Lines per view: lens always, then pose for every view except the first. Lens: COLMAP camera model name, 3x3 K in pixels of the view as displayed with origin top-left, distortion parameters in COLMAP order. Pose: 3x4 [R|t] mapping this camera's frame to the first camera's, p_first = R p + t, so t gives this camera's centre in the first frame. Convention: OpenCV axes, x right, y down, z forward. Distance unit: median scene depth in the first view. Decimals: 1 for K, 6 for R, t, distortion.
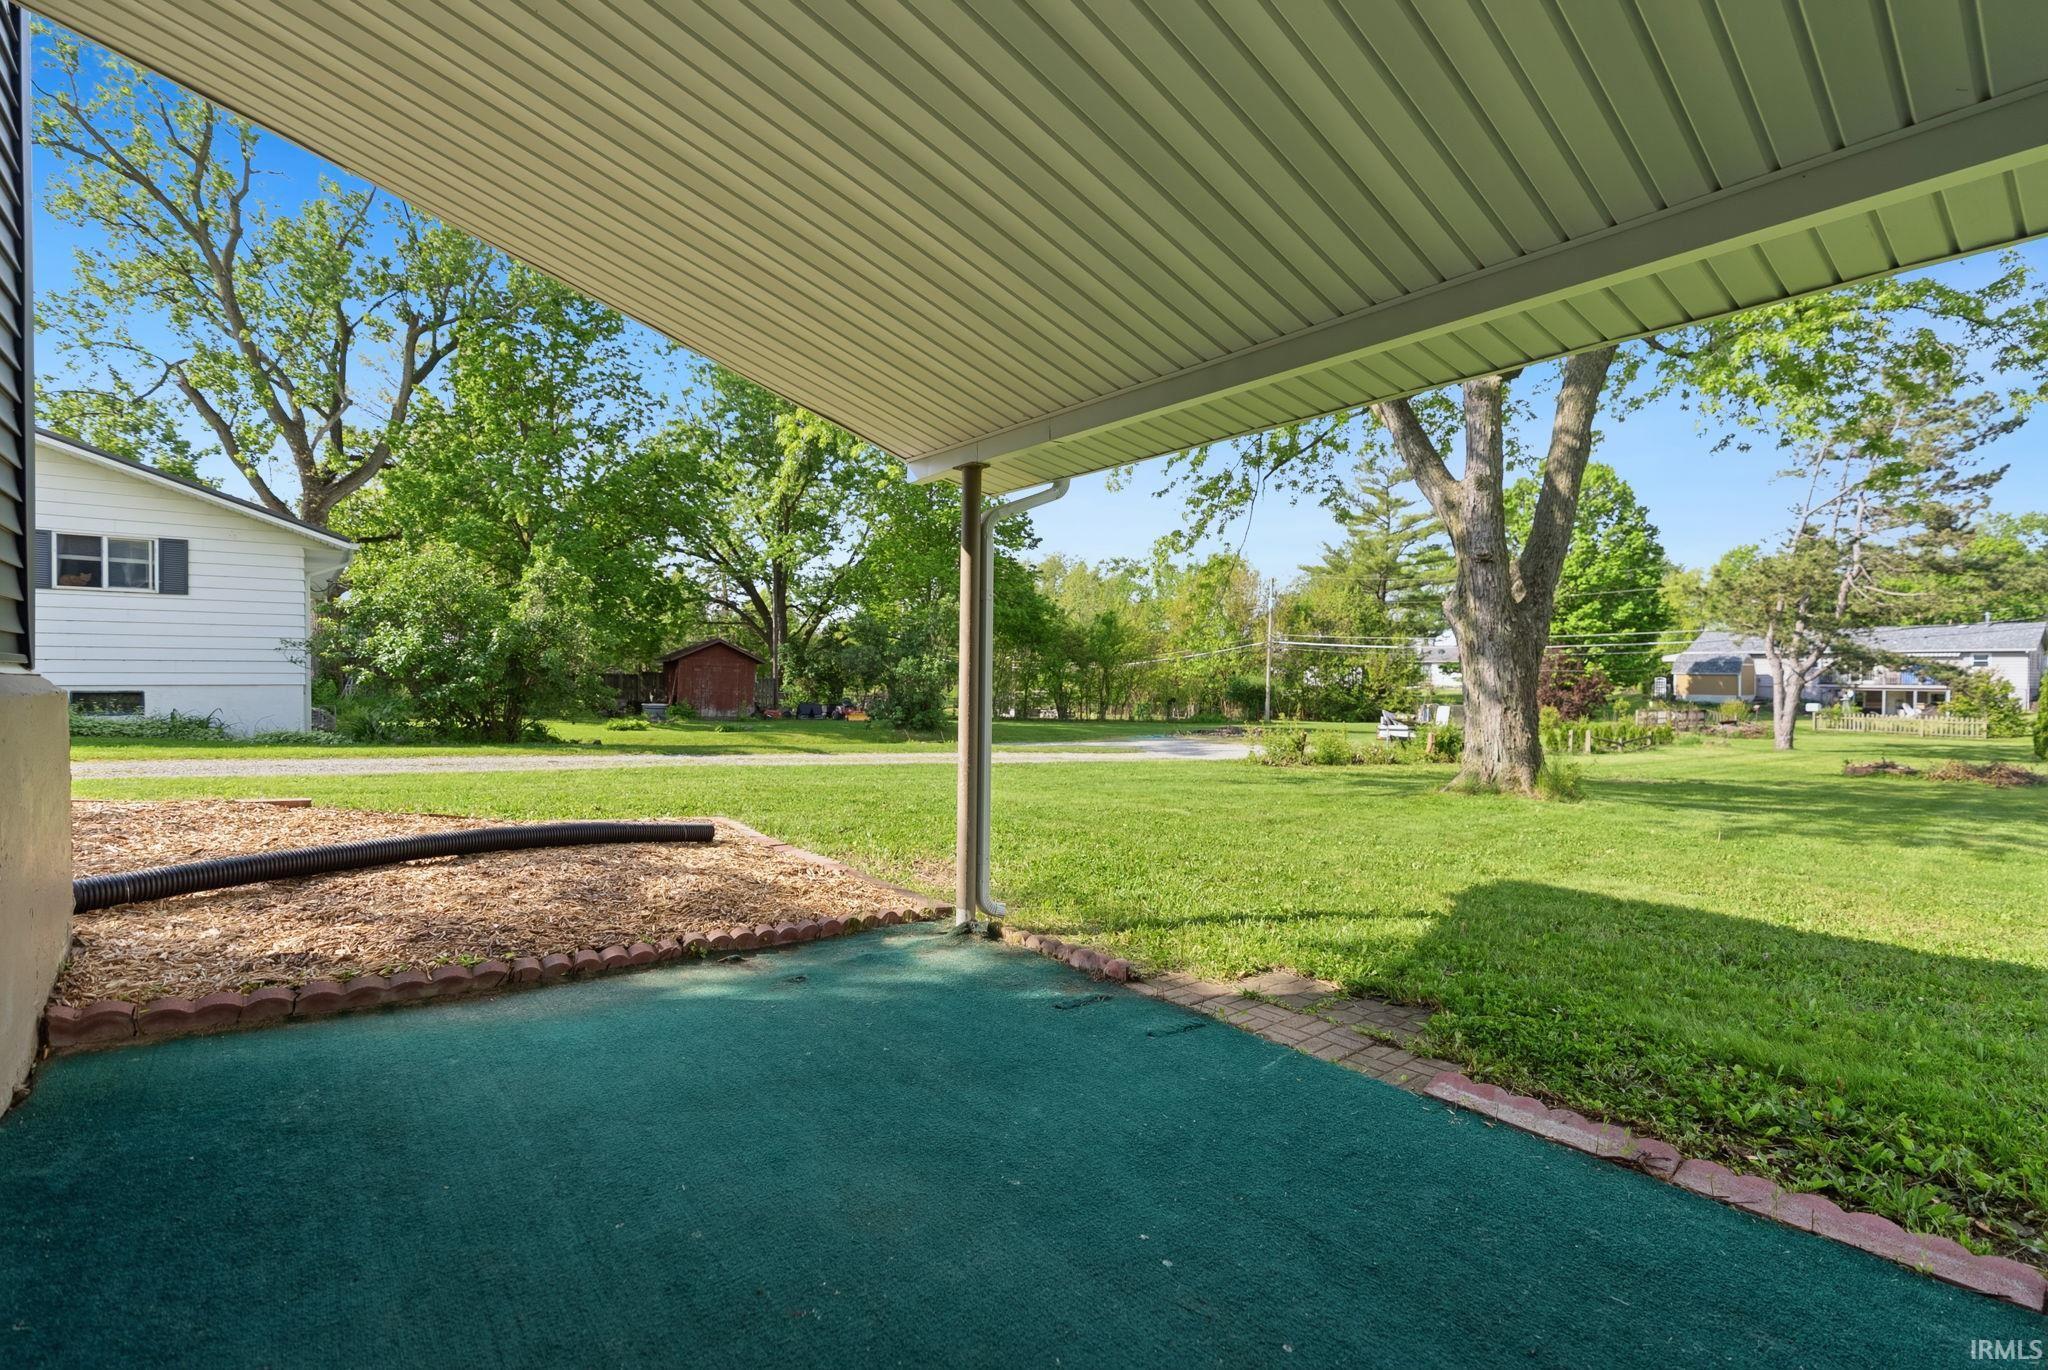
lens RADIAL K [[932.2, 0, 1019.8], [0, 932.2, 690.5], [0, 0, 1]] dist [-0.003948, -0.000123]
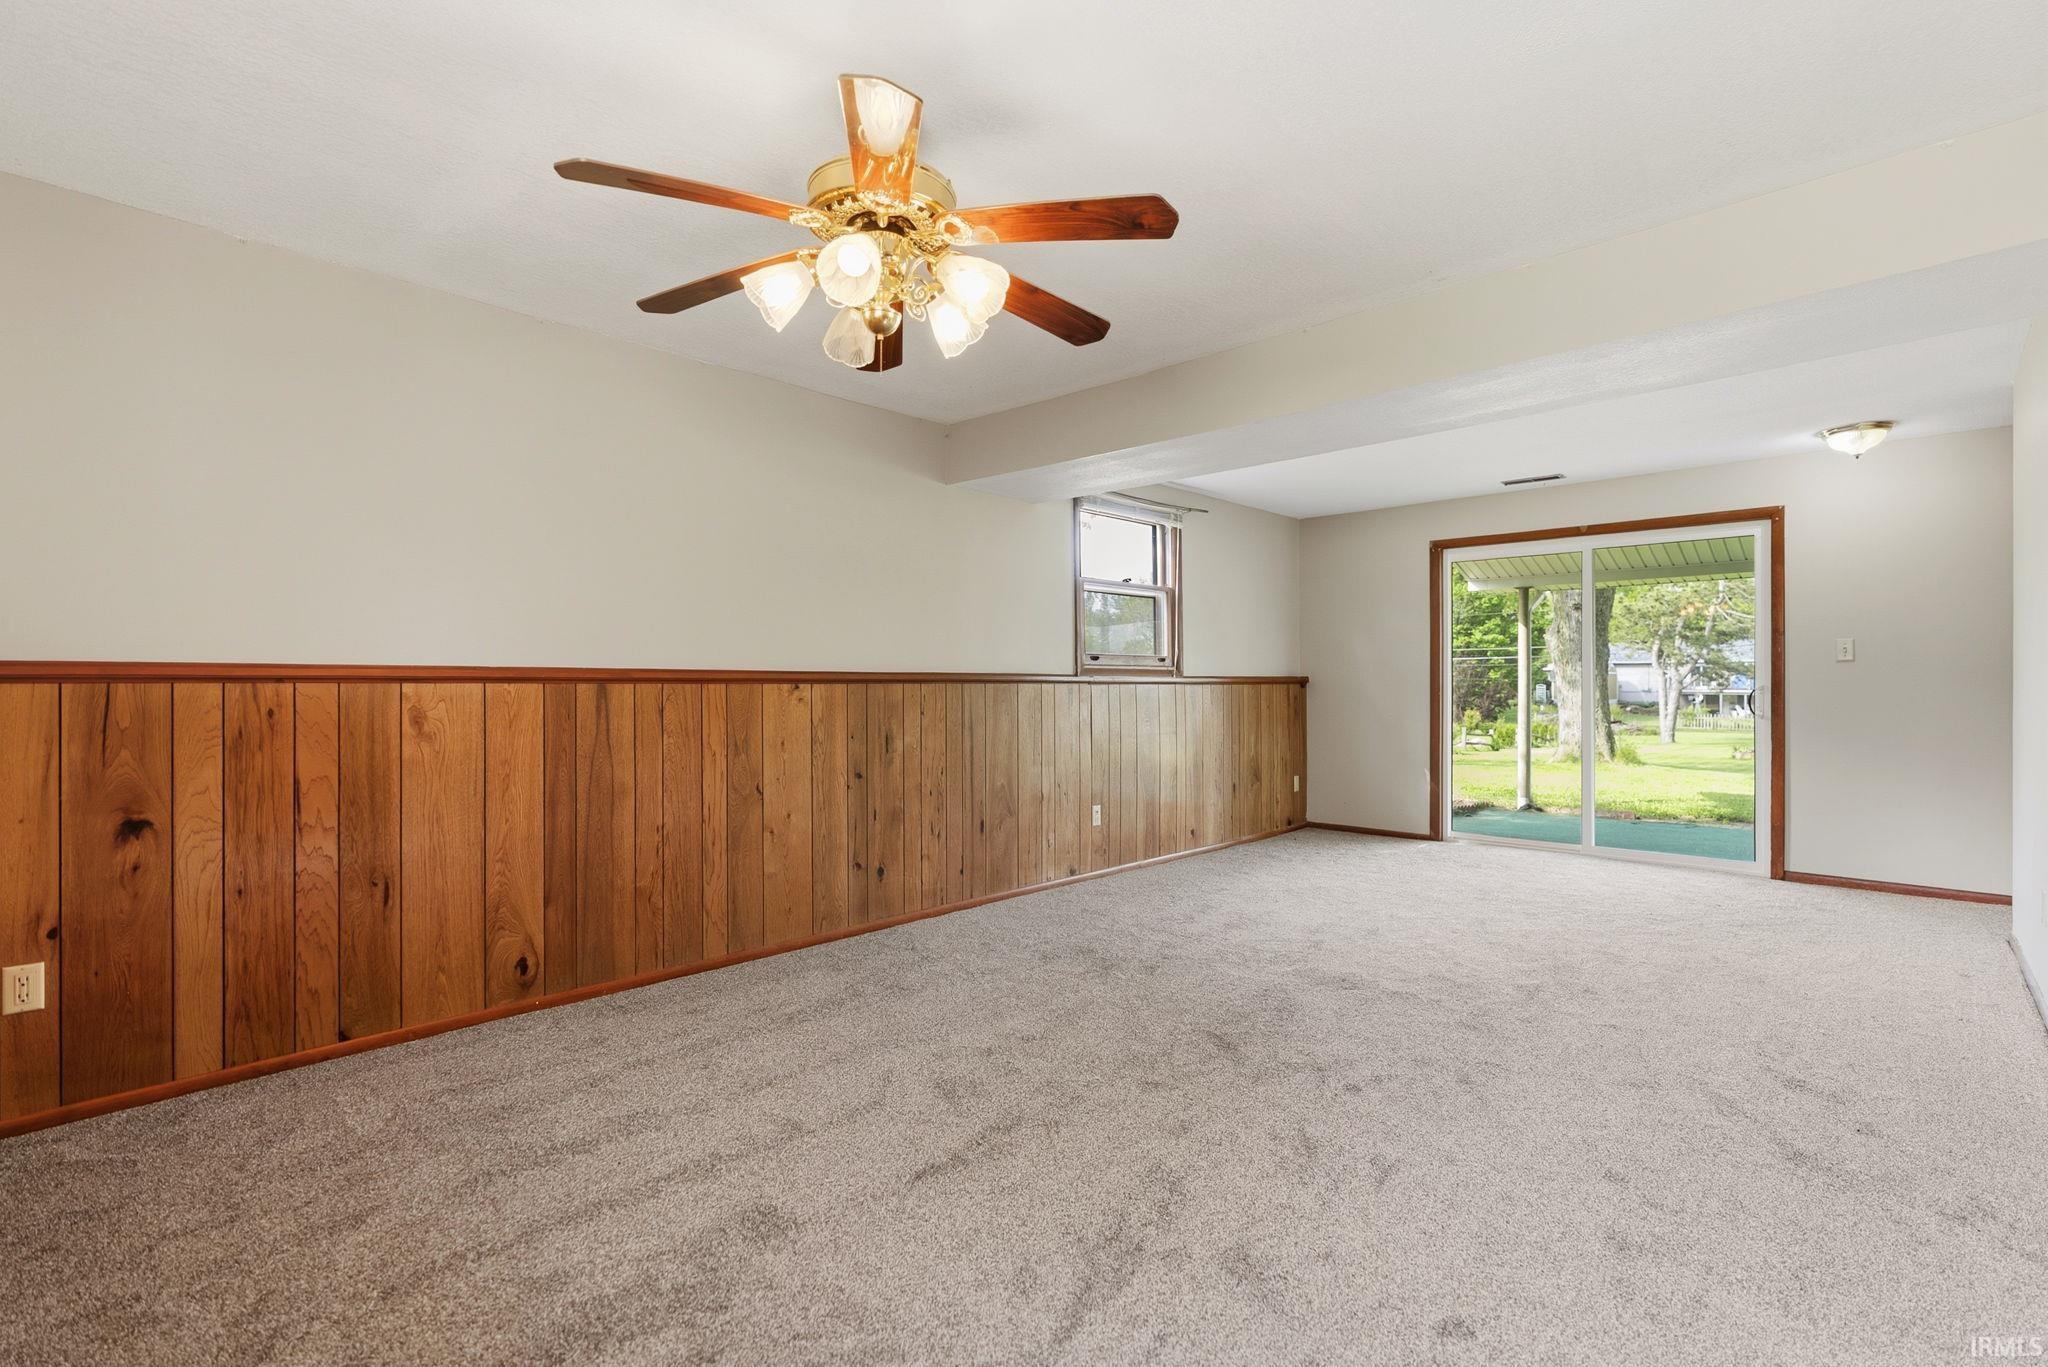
lens RADIAL K [[932.2, 0, 1019.8], [0, 932.2, 689.0], [0, 0, 1]] dist [-0.003948, -0.000123]
pose [[0.992919, -0.007221, 0.118573, -0.159879], [0.008773, 0.999883, -0.012569, 0.000601], [-0.118469, 0.013520, 0.992866, -0.105197]]
